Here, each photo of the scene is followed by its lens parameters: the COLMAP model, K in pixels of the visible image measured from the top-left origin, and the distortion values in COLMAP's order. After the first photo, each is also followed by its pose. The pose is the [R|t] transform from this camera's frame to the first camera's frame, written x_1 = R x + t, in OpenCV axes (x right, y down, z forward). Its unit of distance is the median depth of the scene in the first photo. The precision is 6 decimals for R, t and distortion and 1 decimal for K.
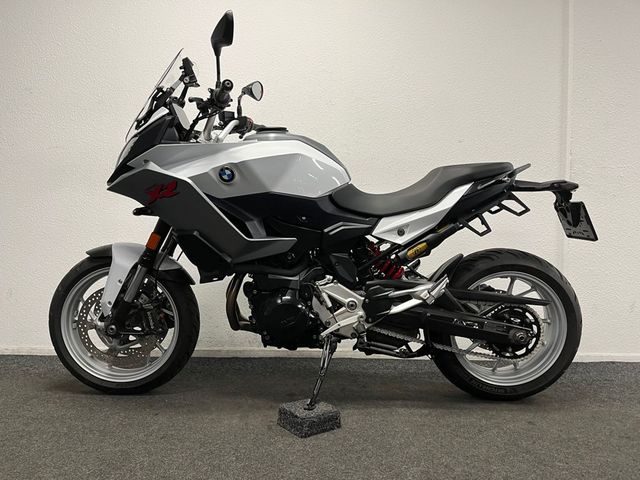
lens RADIAL K [[489.6, 0, 316.7], [0, 489.6, 244.0], [0, 0, 1]] dist [0.014471, 0.000690]
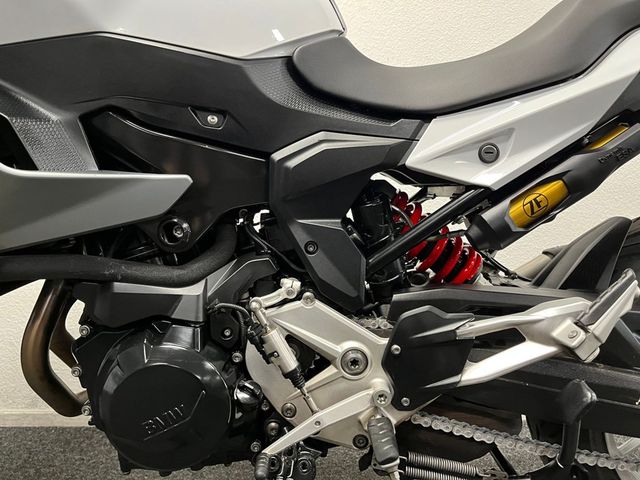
lens RADIAL K [[489.6, 0, 322.7], [0, 489.6, 236.2], [0, 0, 1]] dist [0.014471, 0.000690]
pose [[0.999742, -0.022401, -0.003879, 0.052501], [0.022412, 0.999745, 0.002926, 0.031555], [0.003812, -0.003012, 0.999988, 0.642941]]
